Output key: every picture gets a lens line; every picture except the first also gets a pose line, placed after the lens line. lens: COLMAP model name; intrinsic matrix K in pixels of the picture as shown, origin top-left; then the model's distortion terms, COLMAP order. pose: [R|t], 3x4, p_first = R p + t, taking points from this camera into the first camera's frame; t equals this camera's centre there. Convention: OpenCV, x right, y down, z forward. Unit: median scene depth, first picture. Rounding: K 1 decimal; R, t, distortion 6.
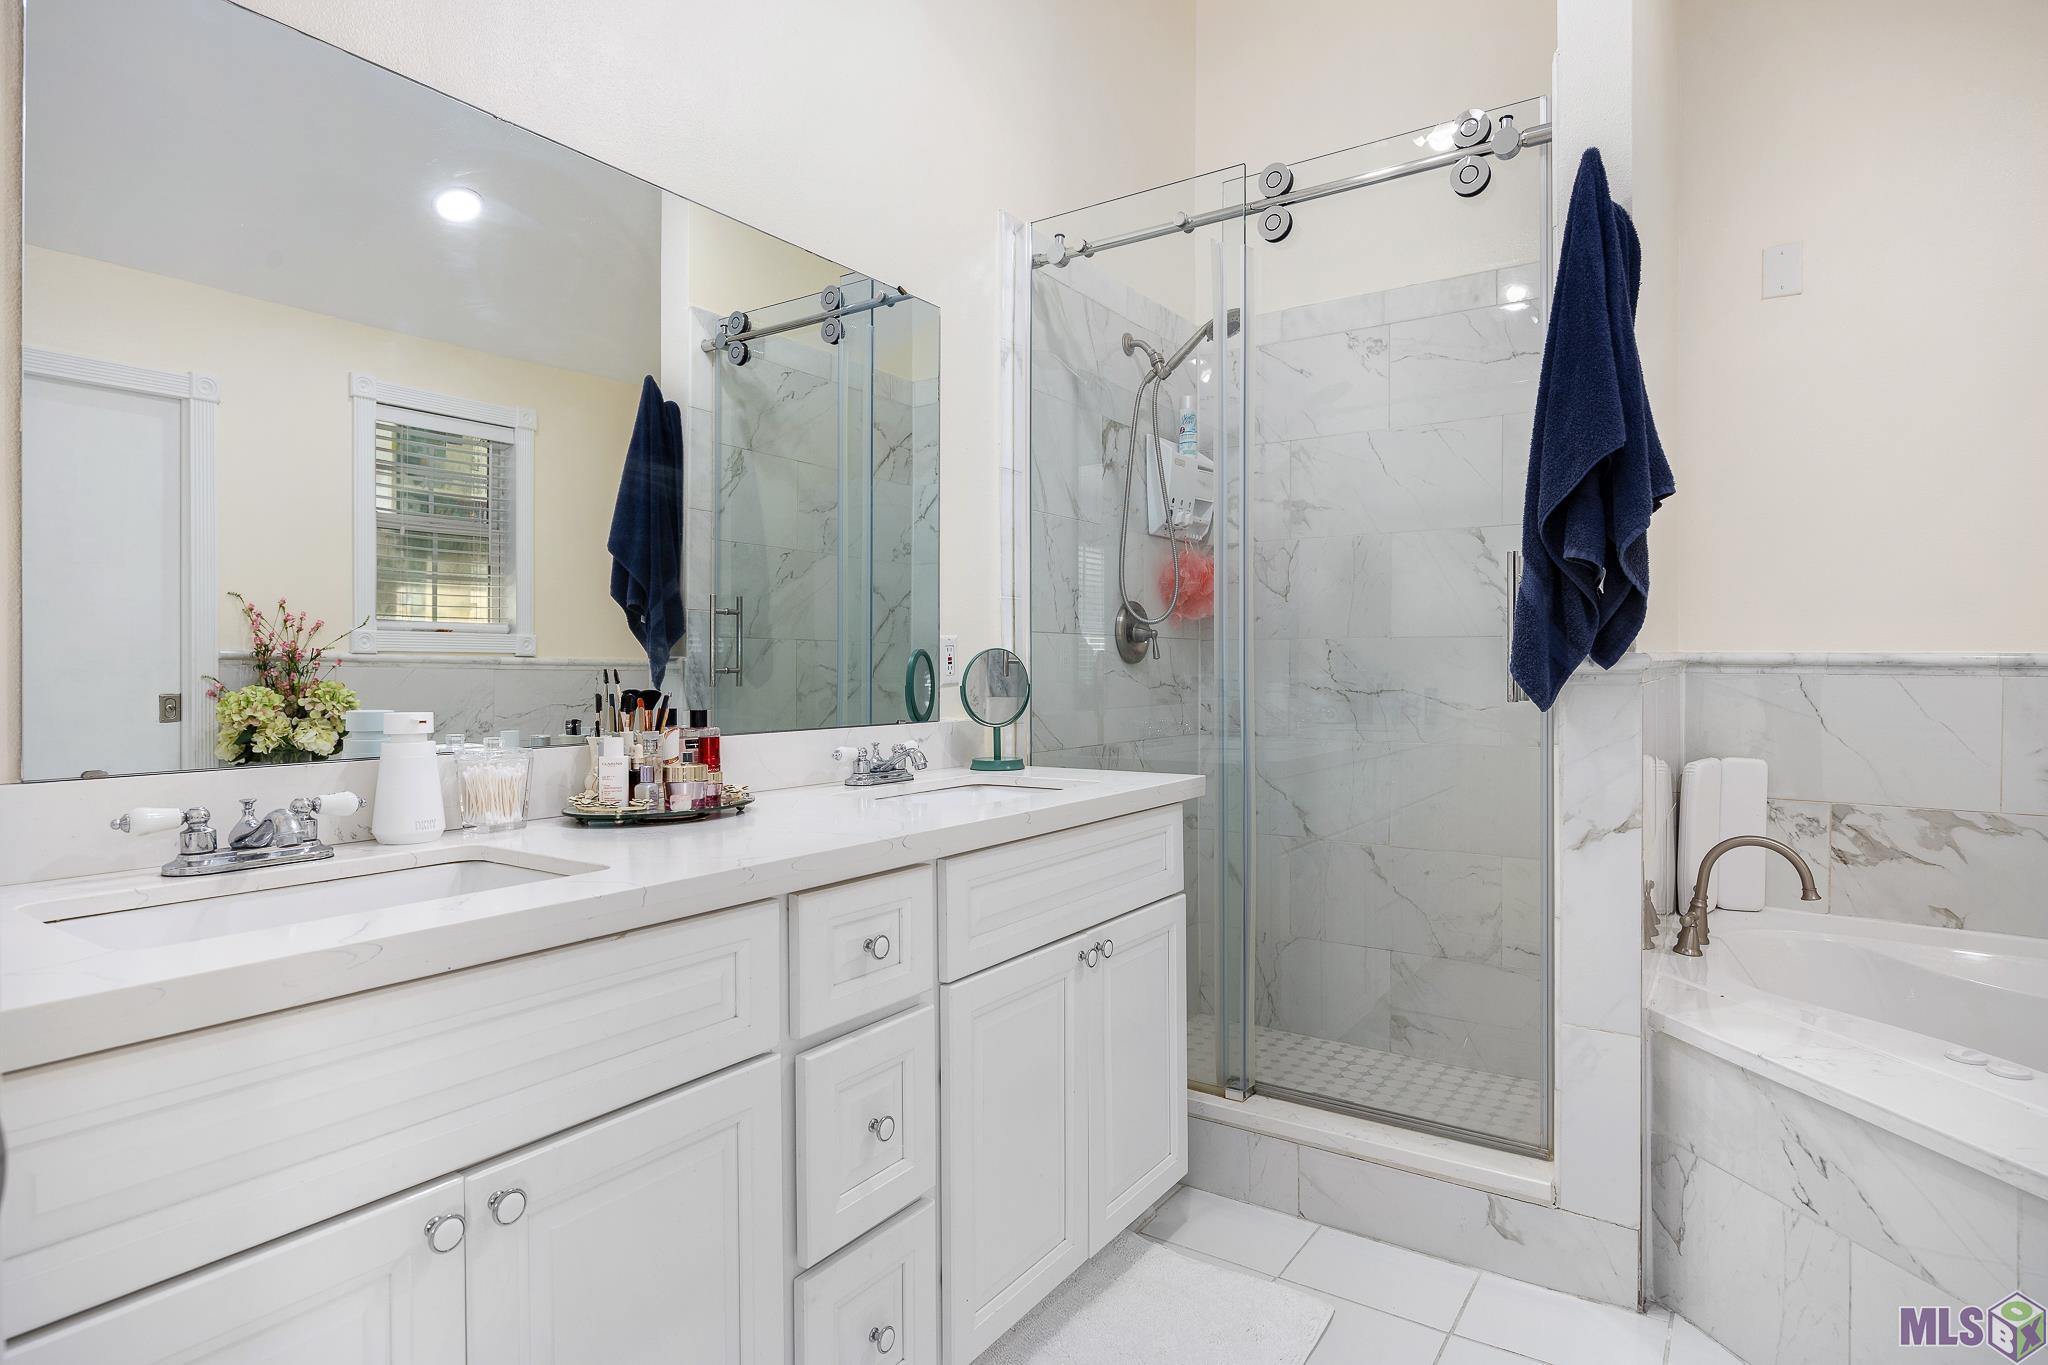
lens RADIAL K [[1102.8, 0, 1027.6], [0, 1102.8, 681.8], [0, 0, 1]] dist [0.000247, 0.000019]
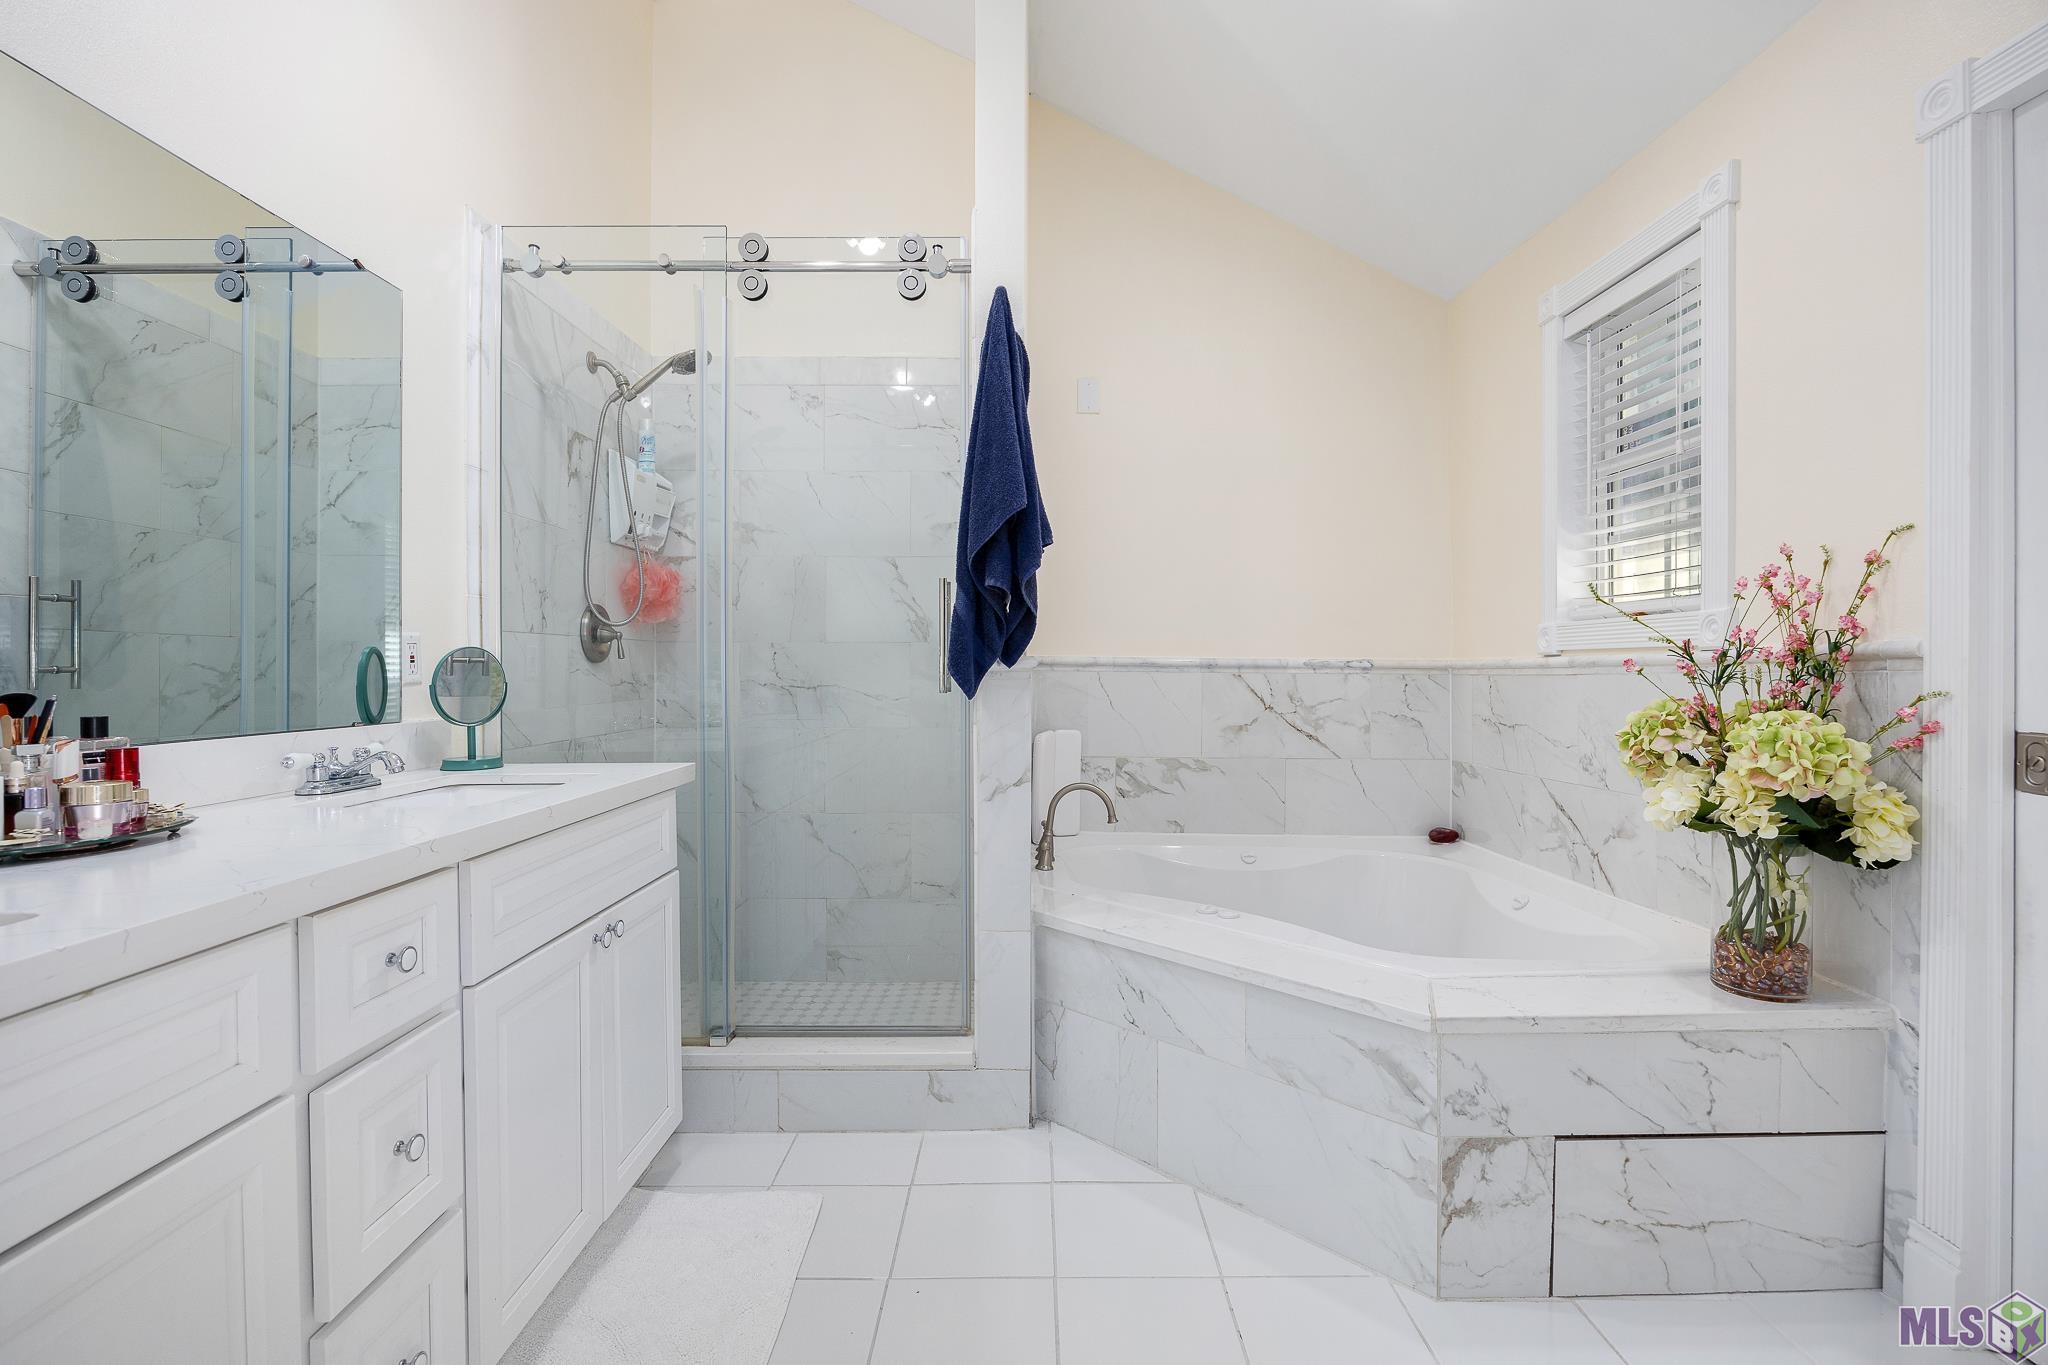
lens RADIAL K [[943.6, 0, 1030.7], [0, 943.6, 680.8], [0, 0, 1]] dist [-0.004454, -0.001610]
pose [[0.819319, -0.007503, 0.573289, -0.106351], [0.006782, 0.999971, 0.003395, 0.000697], [-0.573298, 0.001107, 0.819346, 0.017888]]
